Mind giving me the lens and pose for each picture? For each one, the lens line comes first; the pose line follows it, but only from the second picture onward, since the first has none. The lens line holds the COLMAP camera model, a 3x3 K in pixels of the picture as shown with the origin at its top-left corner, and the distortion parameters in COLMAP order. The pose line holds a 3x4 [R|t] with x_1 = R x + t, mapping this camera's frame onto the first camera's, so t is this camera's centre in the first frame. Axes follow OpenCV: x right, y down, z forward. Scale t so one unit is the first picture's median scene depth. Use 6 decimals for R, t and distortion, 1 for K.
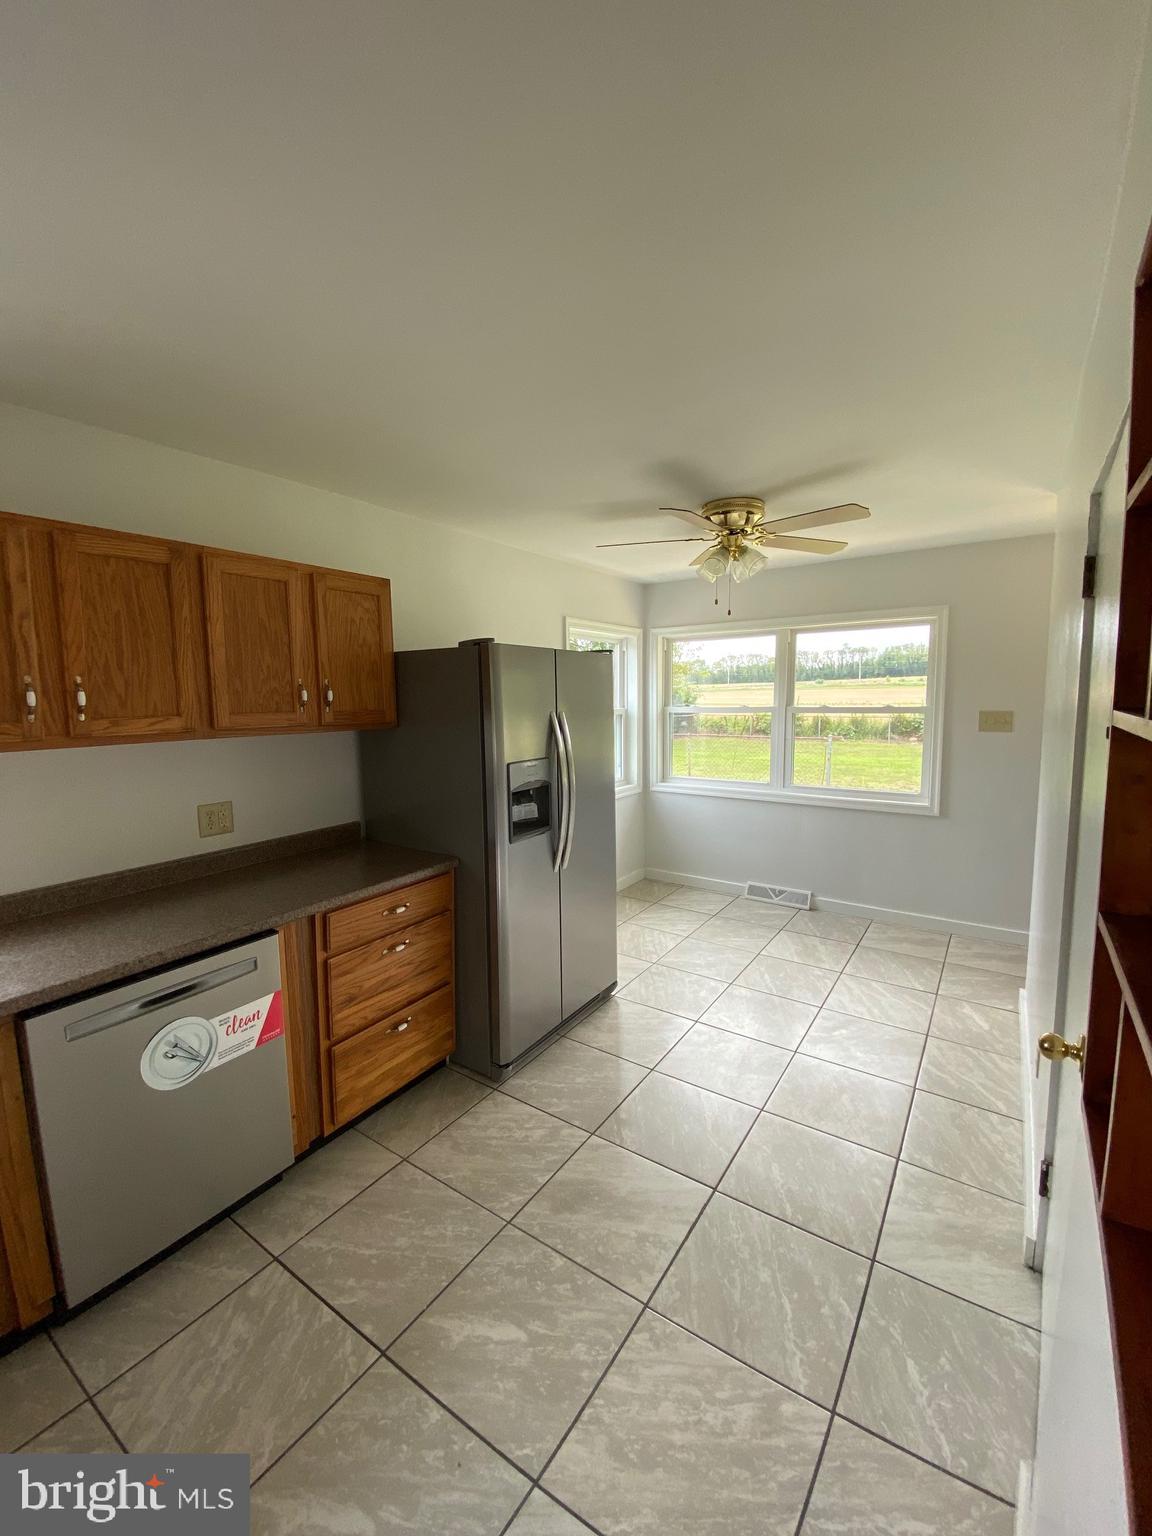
lens RADIAL K [[632.3, 0, 573.3], [0, 632.3, 762.7], [0, 0, 1]] dist [0.030376, -0.024364]
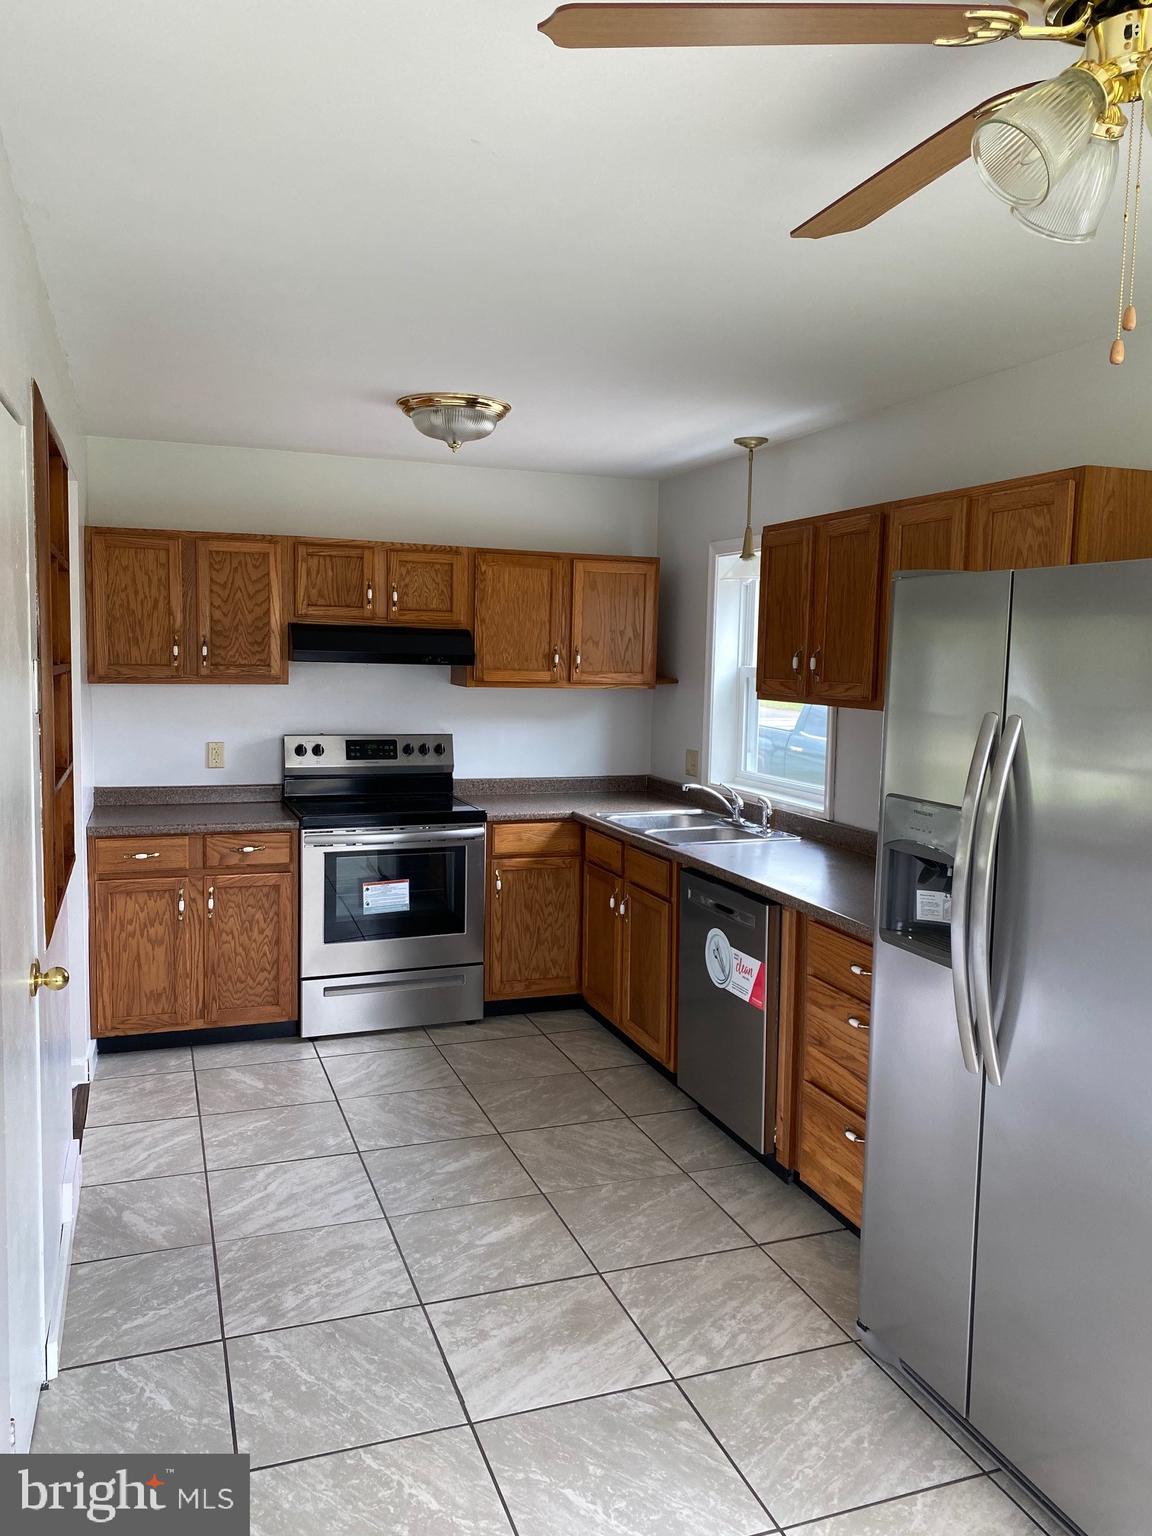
lens RADIAL K [[1195.4, 0, 583.1], [0, 1195.4, 766.2], [0, 0, 1]] dist [-0.010973, 0.036420]
pose [[-0.581338, 0.080040, -0.809716, 1.209503], [-0.105034, 0.979441, 0.172228, -0.233726], [0.806854, 0.185170, -0.560979, 1.833492]]
